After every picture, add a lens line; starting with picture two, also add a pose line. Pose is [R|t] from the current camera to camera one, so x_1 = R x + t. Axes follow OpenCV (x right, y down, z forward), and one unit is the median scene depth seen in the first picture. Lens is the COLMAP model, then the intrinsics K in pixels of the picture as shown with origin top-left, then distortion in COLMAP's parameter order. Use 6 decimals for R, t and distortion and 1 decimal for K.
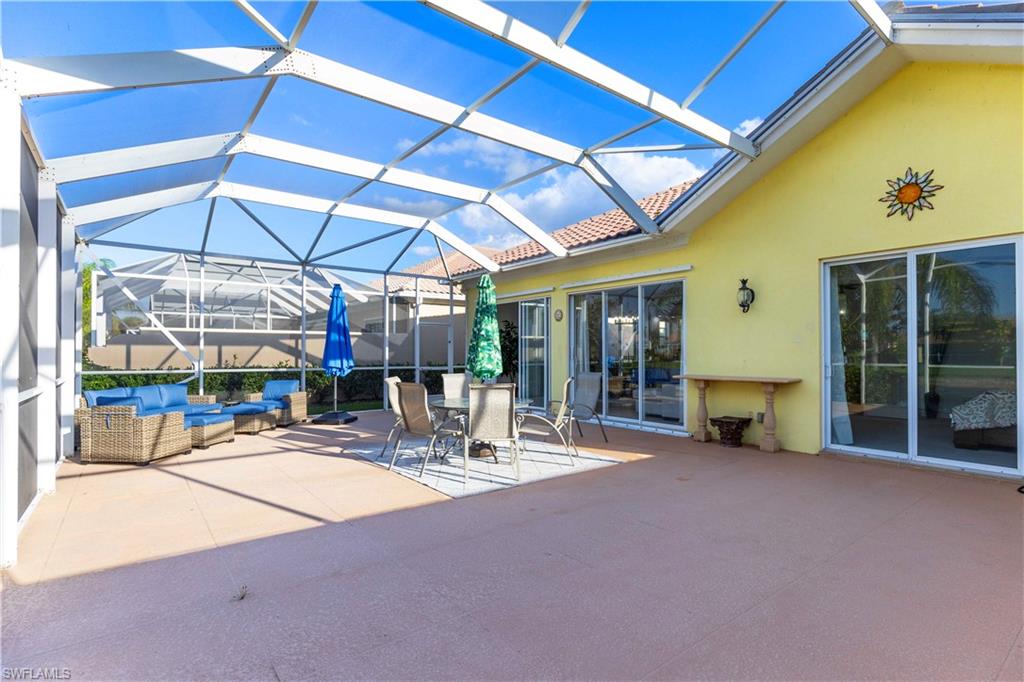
lens RADIAL K [[500.6, 0, 518.1], [0, 500.6, 344.2], [0, 0, 1]] dist [0.003731, 0.000314]
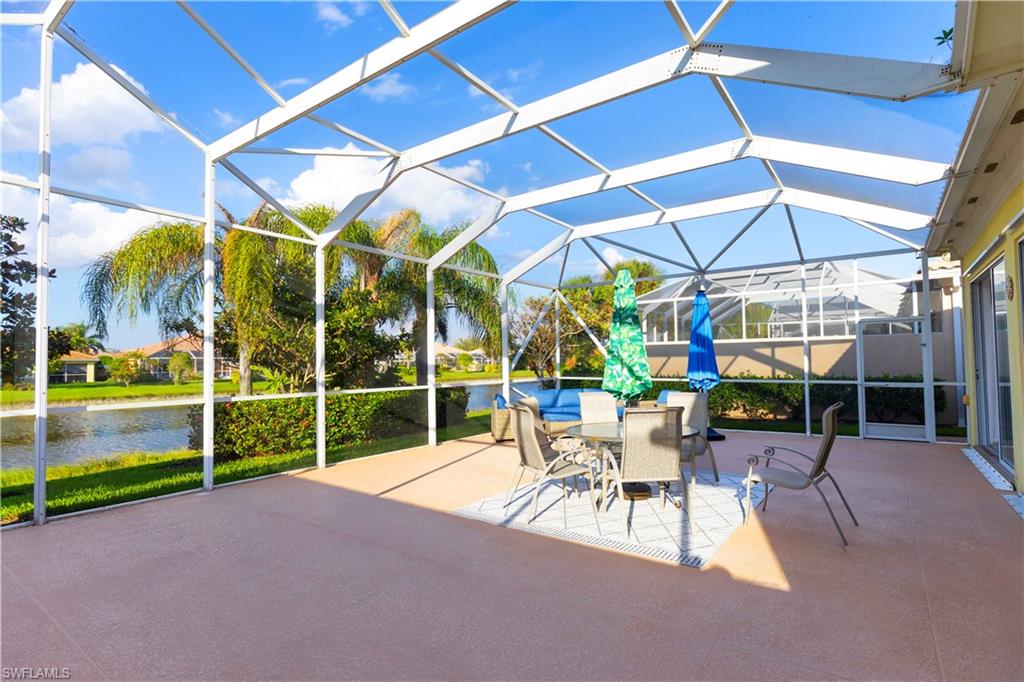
lens RADIAL K [[500.6, 0, 518.1], [0, 500.6, 344.2], [0, 0, 1]] dist [0.003731, 0.000314]
pose [[0.277566, -0.034132, -0.960100, 0.442045], [0.025008, 0.999287, -0.028295, -0.002542], [0.960381, -0.016157, 0.278222, 0.415636]]
